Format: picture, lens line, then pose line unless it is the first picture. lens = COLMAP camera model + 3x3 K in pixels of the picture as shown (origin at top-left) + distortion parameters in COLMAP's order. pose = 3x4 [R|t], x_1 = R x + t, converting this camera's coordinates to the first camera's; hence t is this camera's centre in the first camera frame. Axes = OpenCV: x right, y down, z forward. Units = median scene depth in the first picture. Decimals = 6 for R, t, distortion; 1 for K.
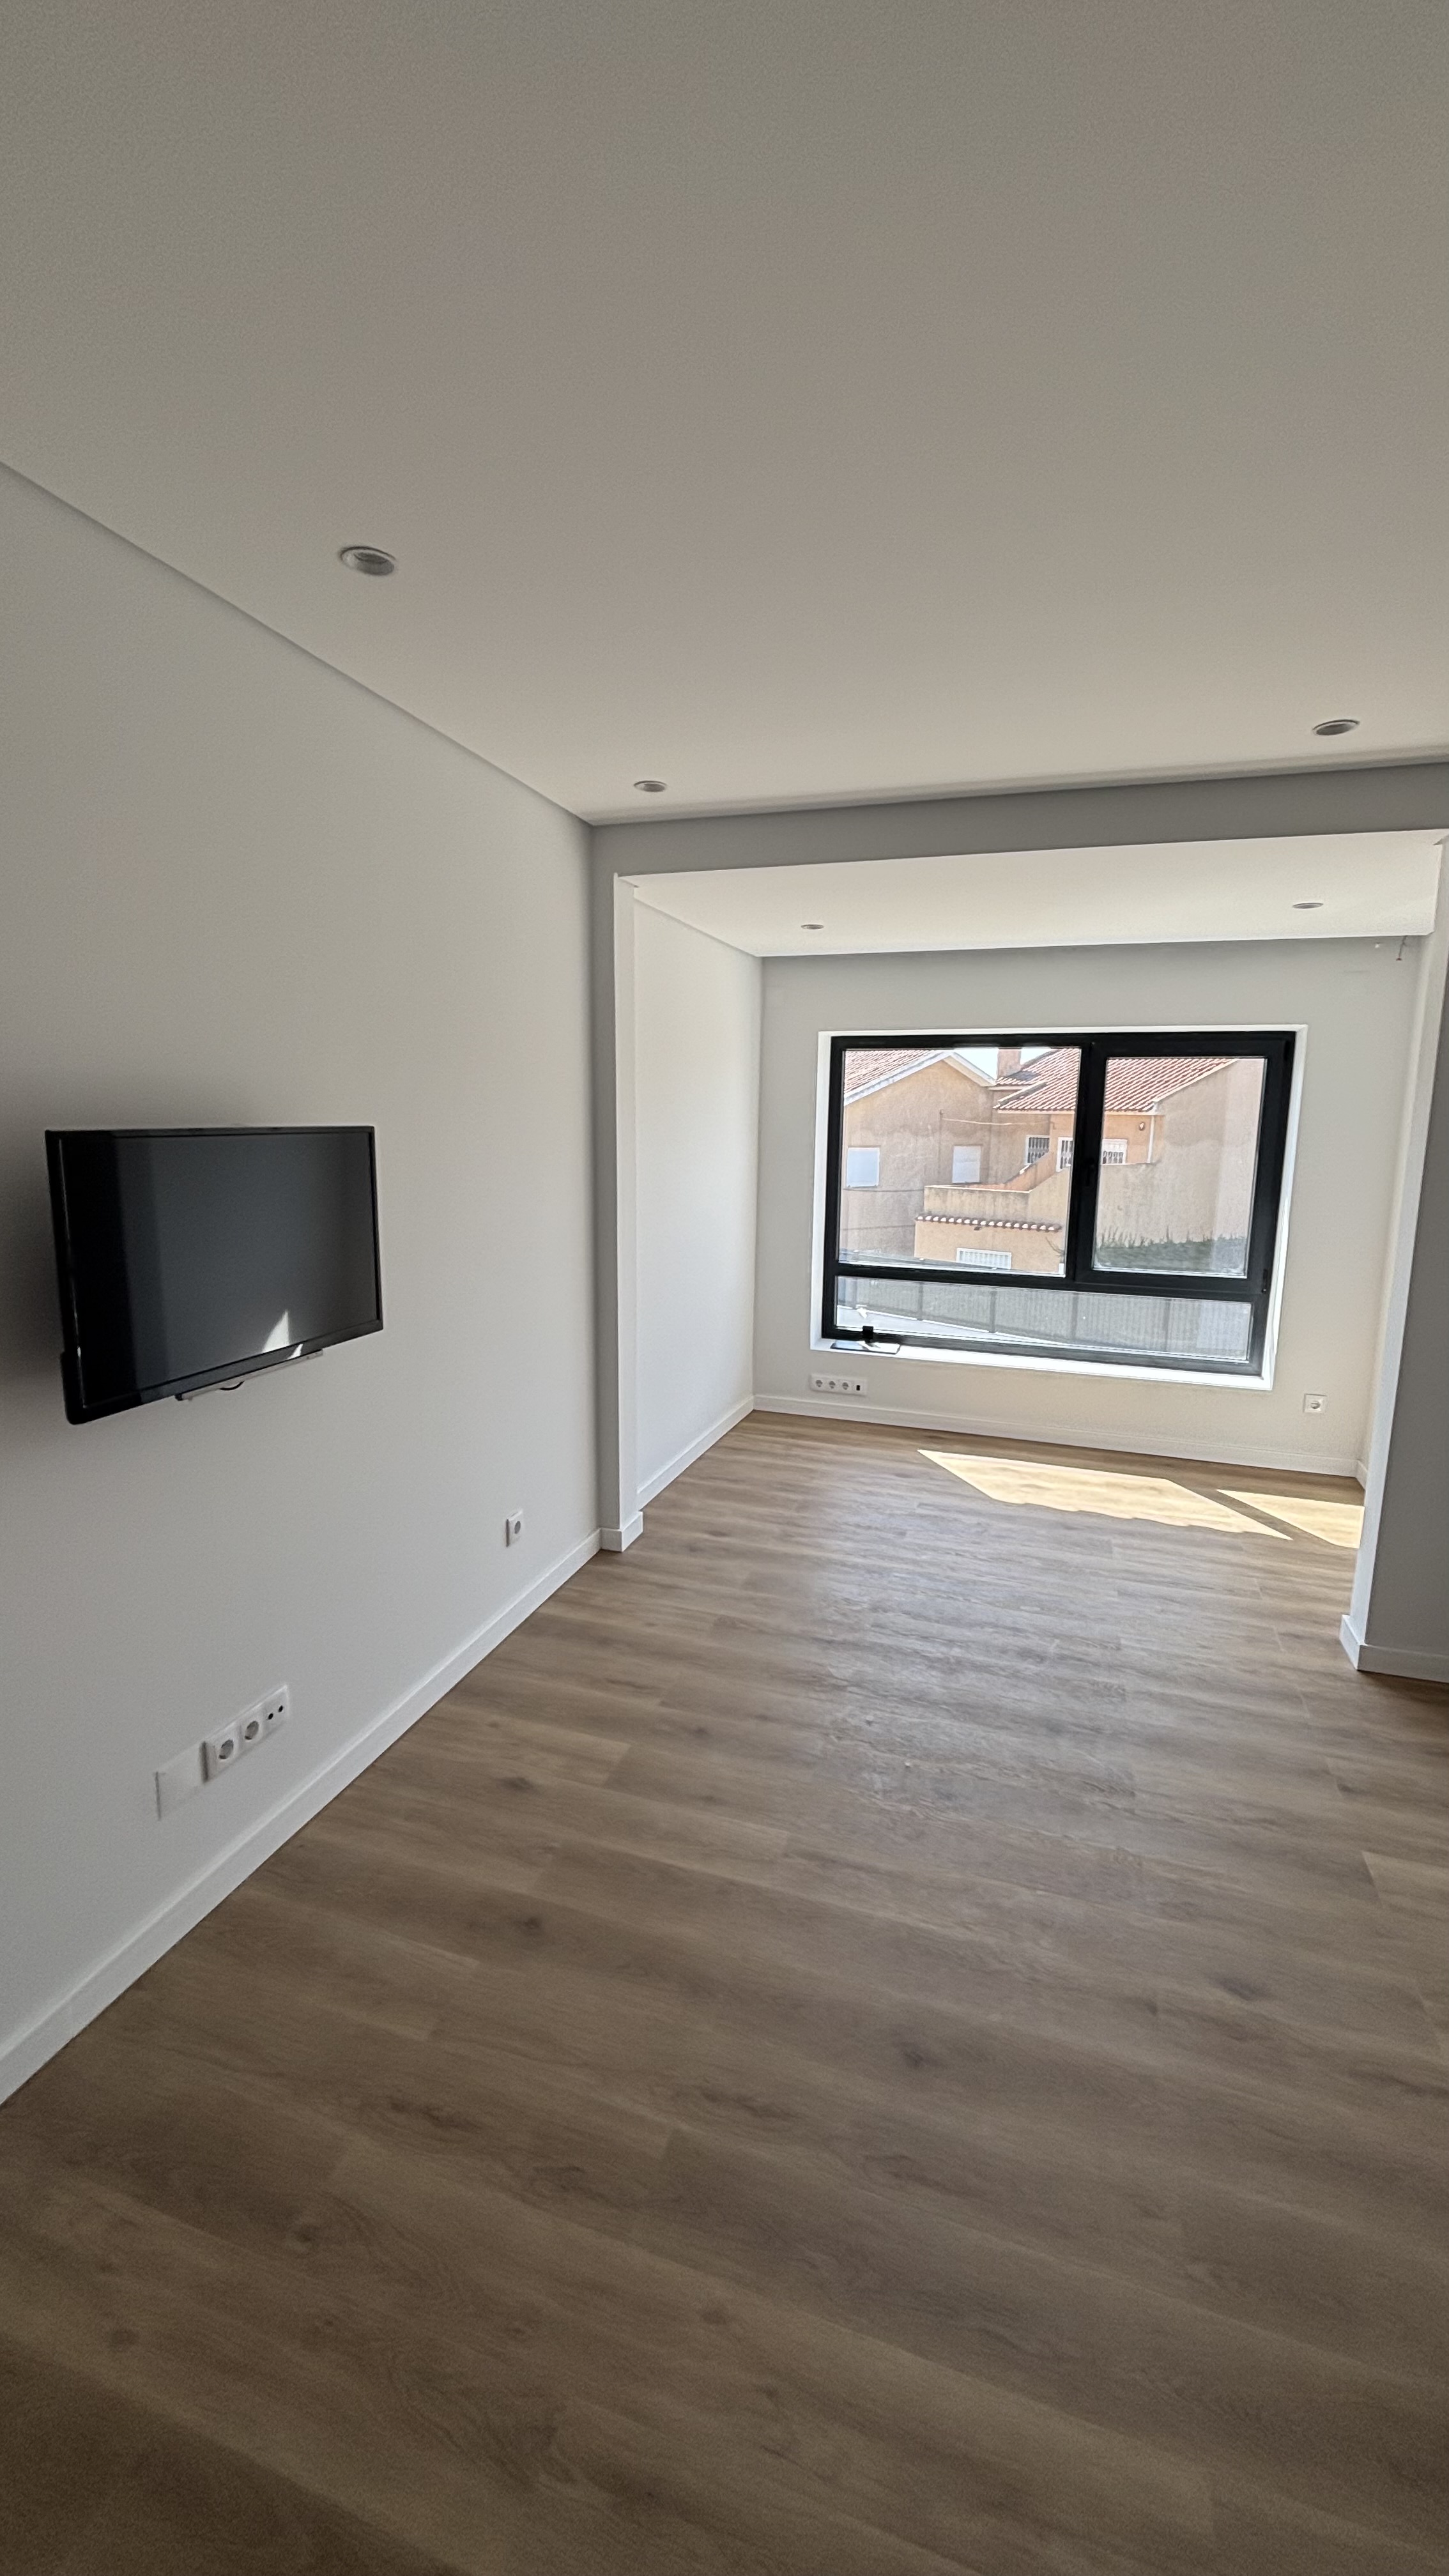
lens RADIAL K [[1042.0, 0, 724.0], [0, 1042.0, 1285.4], [0, 0, 1]] dist [0.010680, 0.001277]
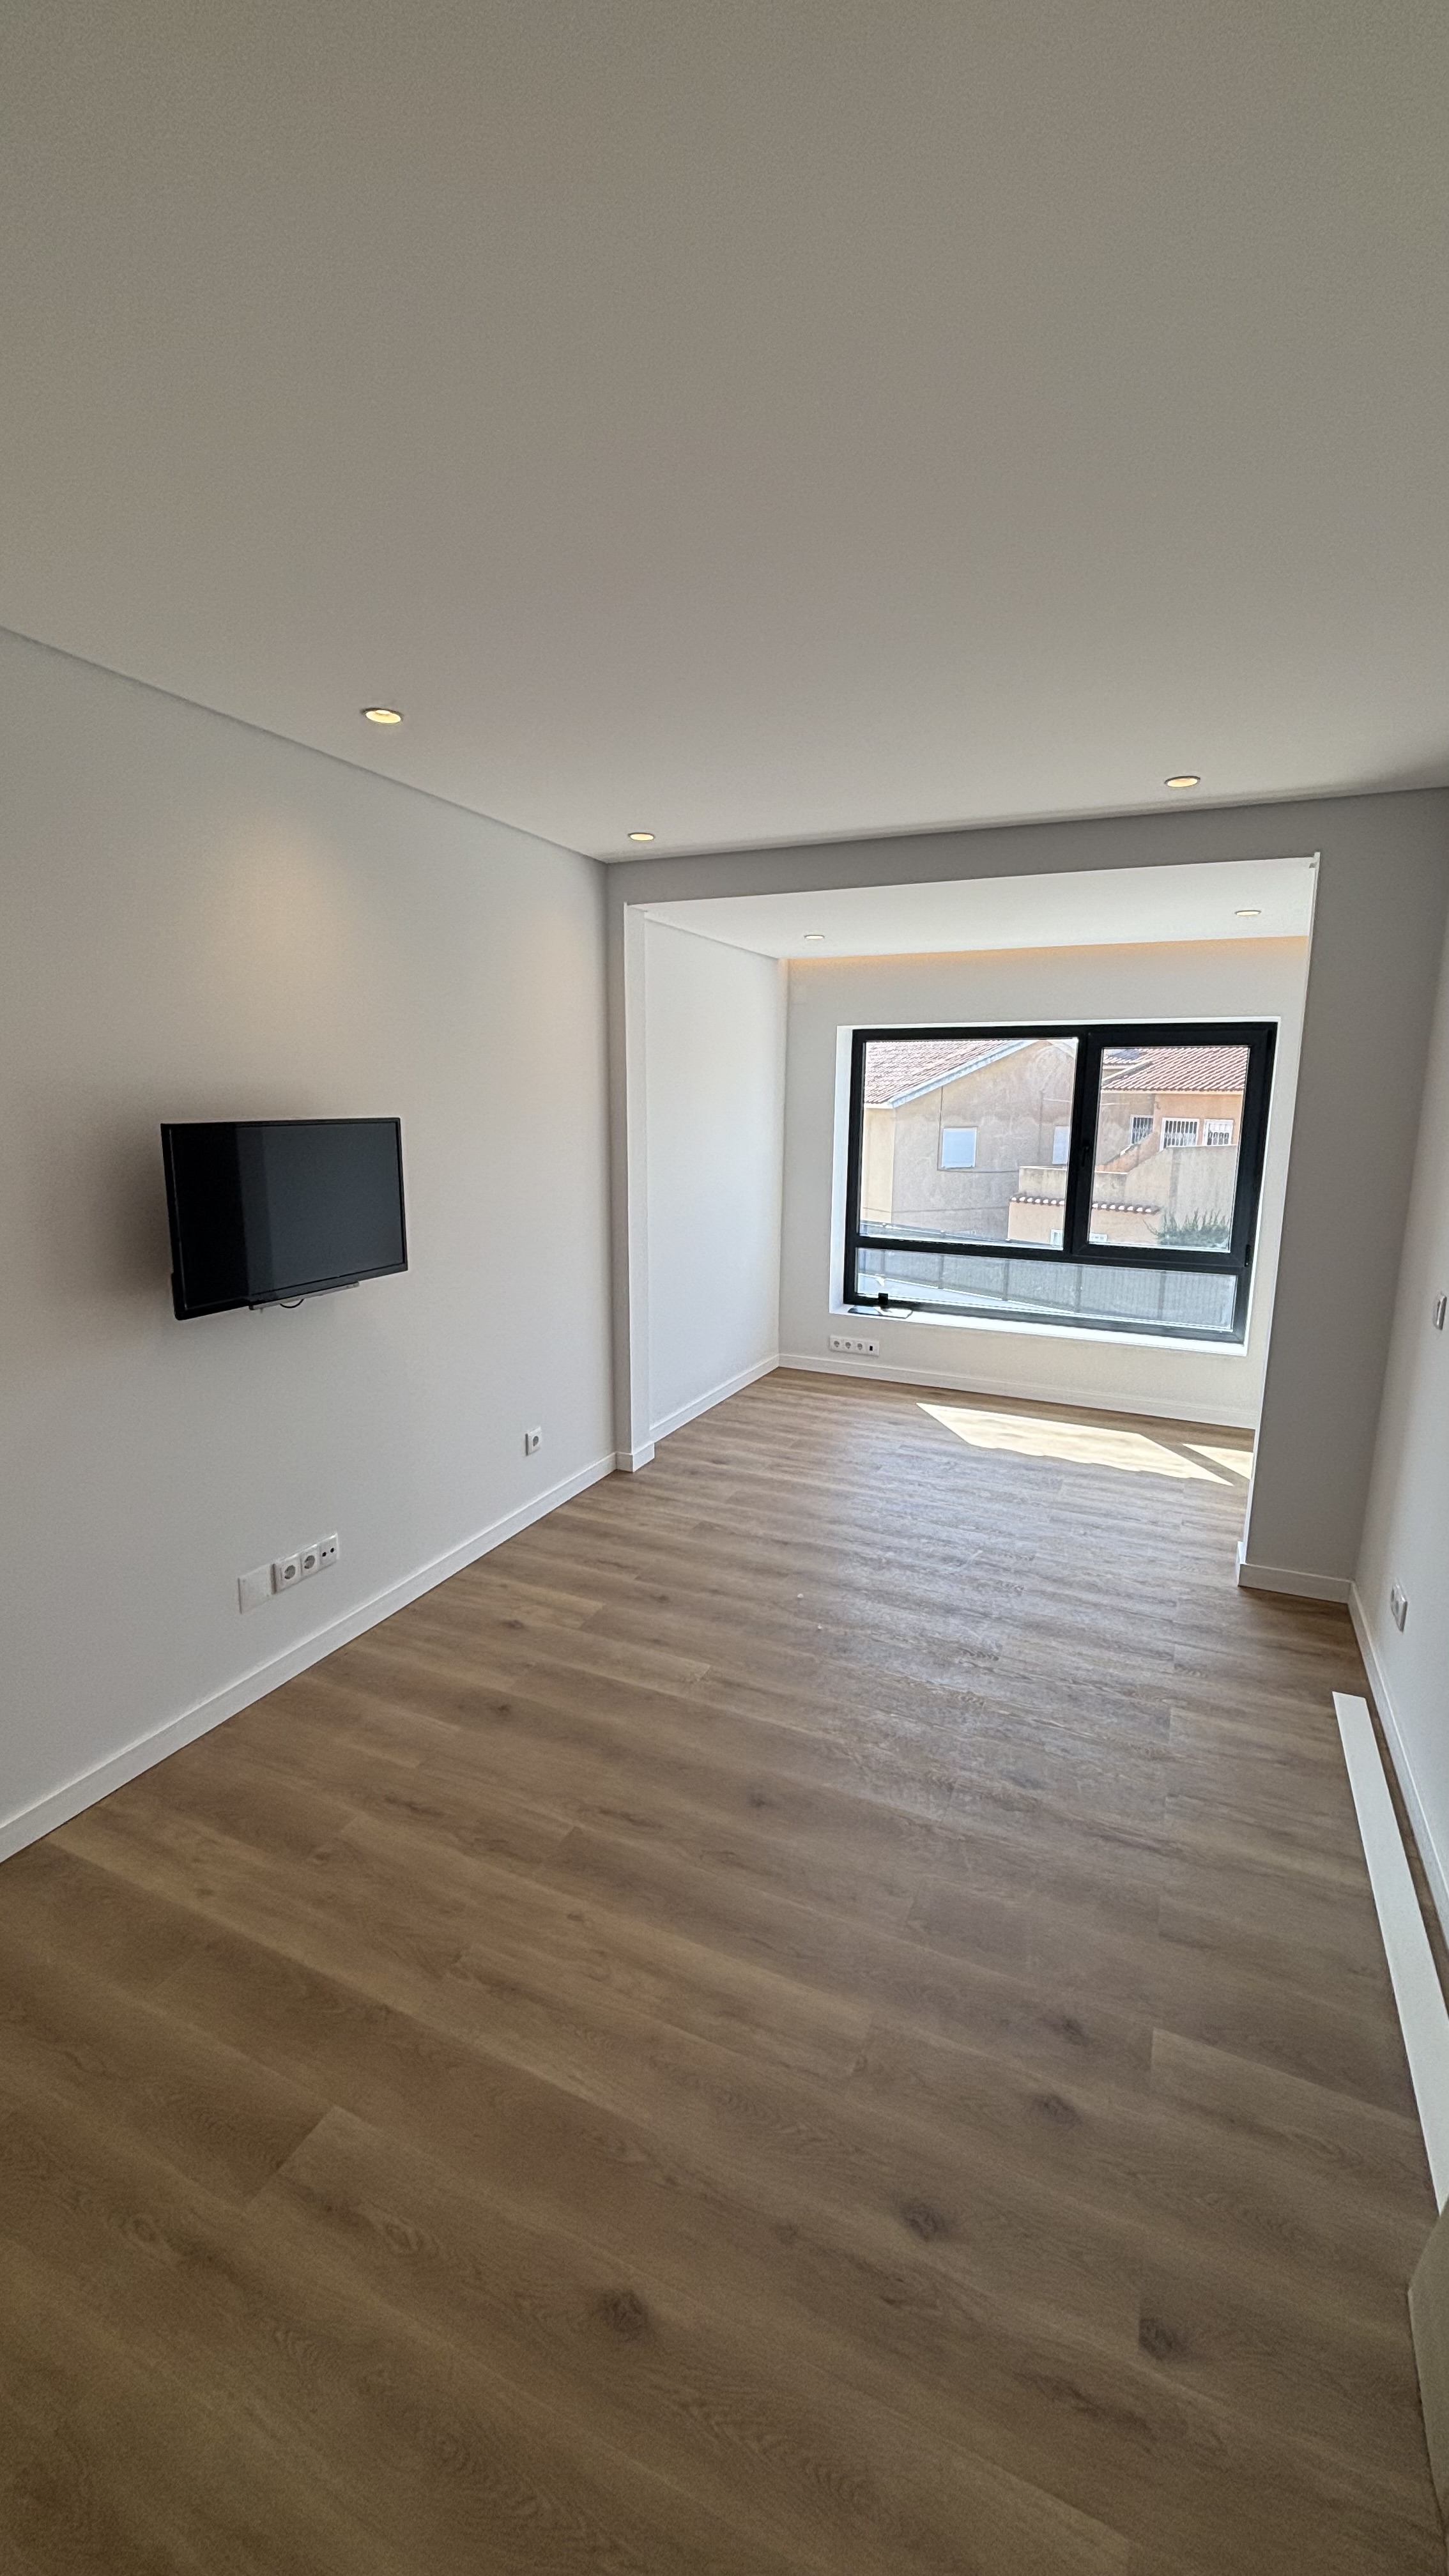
lens RADIAL K [[1042.0, 0, 727.2], [0, 1042.0, 1286.3], [0, 0, 1]] dist [0.010680, 0.001277]
pose [[0.994190, 0.016396, -0.106385, 0.165595], [-0.014317, 0.999692, 0.020277, 0.022334], [0.106685, -0.018636, 0.994118, -0.209315]]
